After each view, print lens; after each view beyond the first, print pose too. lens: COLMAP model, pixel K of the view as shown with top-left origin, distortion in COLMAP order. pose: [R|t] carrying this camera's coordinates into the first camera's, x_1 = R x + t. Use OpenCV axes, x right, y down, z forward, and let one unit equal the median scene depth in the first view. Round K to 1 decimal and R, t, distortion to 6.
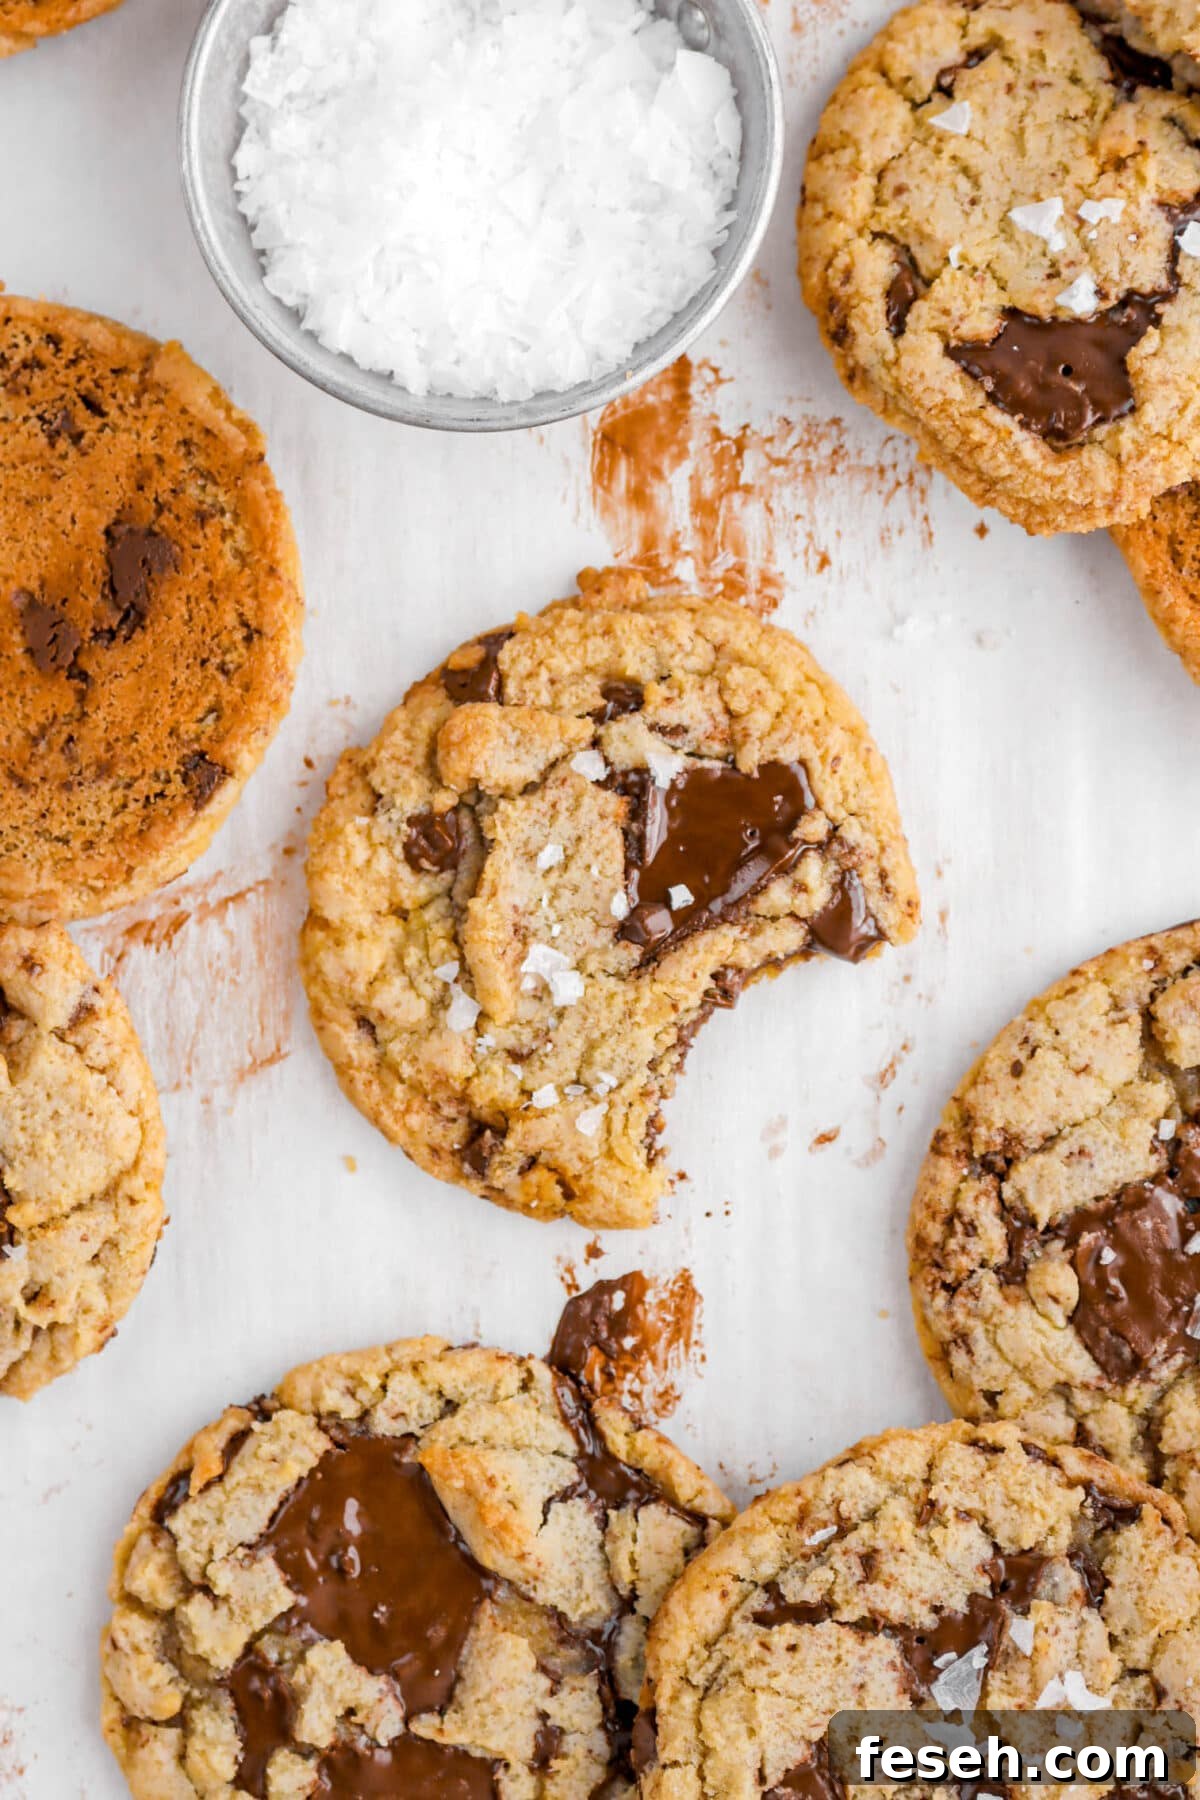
lens RADIAL K [[4230.7, 0, 575.9], [0, 4230.7, 855.0], [0, 0, 1]] dist [0.045398, -0.109012]
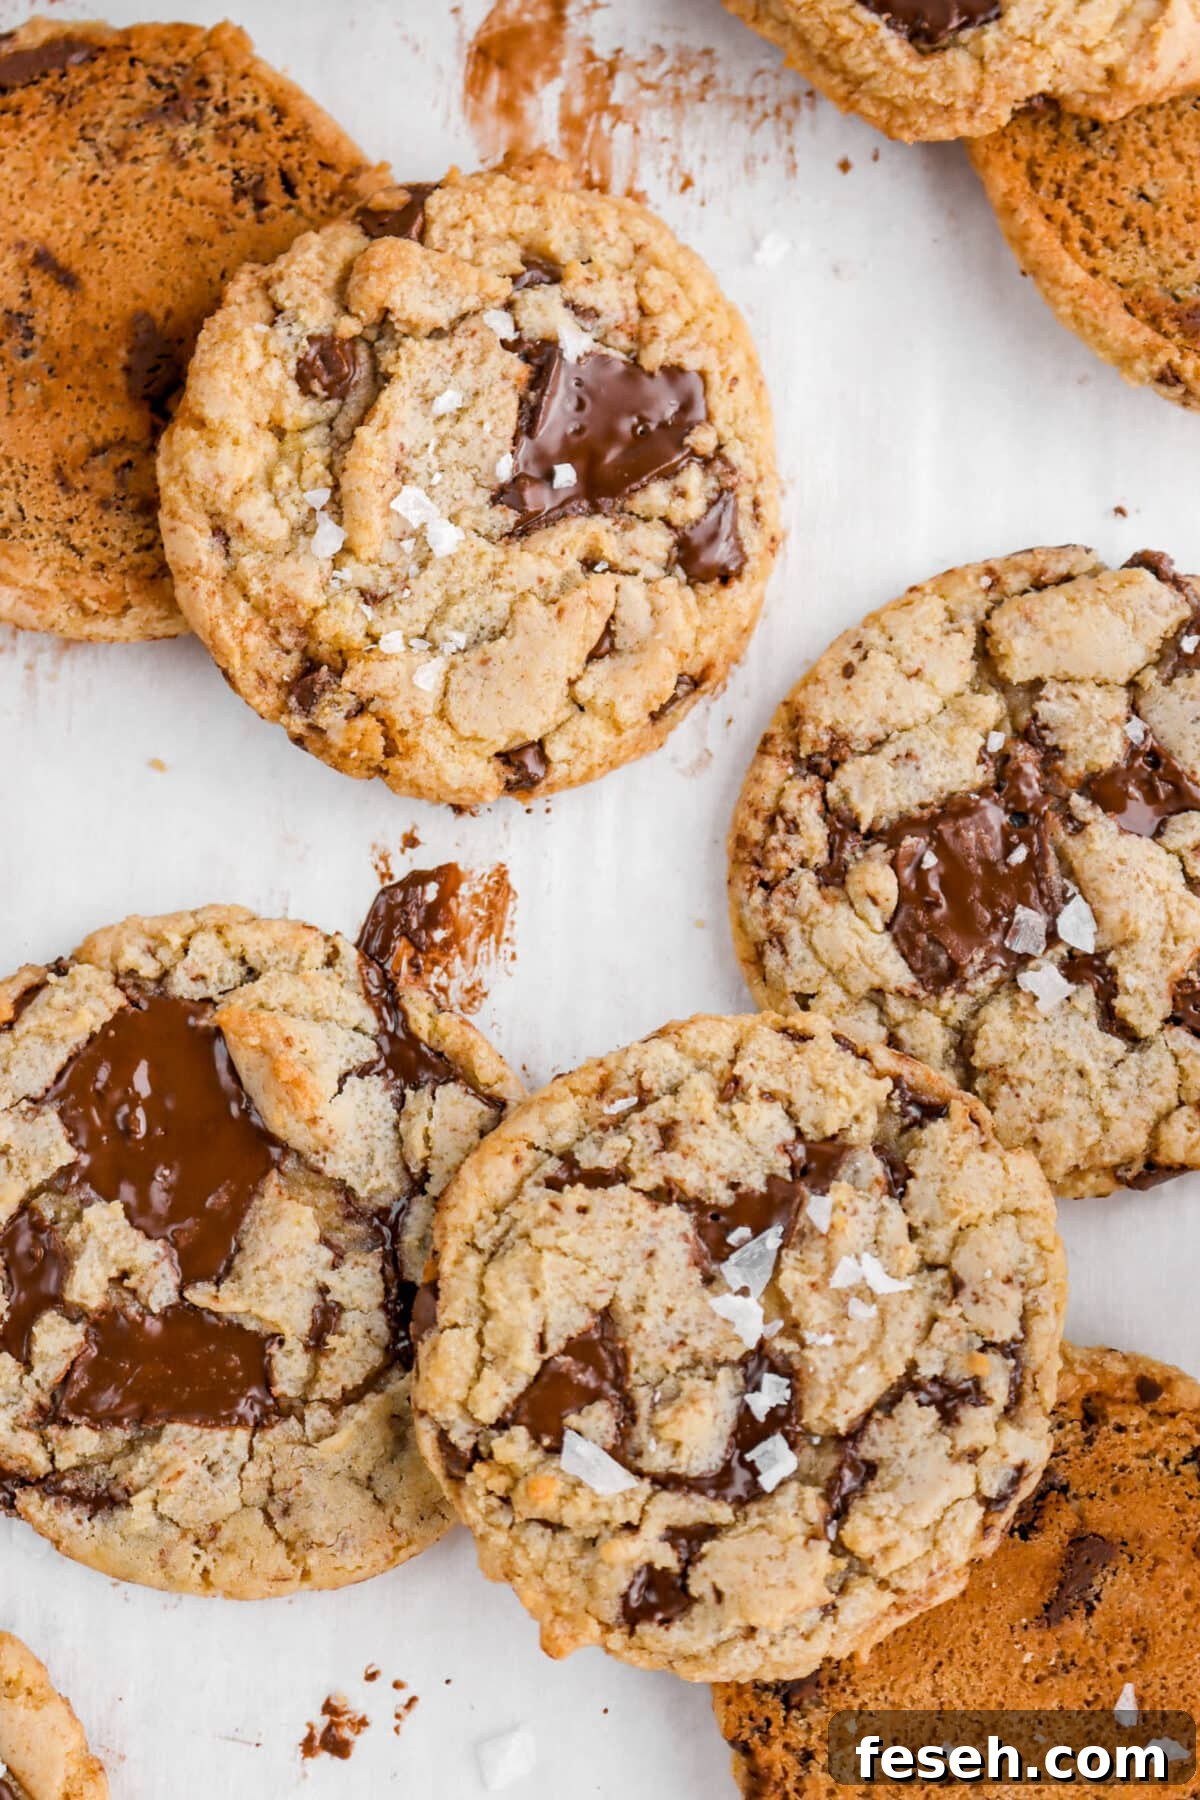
lens RADIAL K [[4230.7, 0, 575.9], [0, 4230.7, 855.0], [0, 0, 1]] dist [0.045398, -0.109012]
pose [[0.997390, 0.069951, 0.017869, 0.025696], [-0.066406, 0.985969, -0.153149, 0.249062], [-0.028331, 0.151563, 0.988042, 0.027979]]
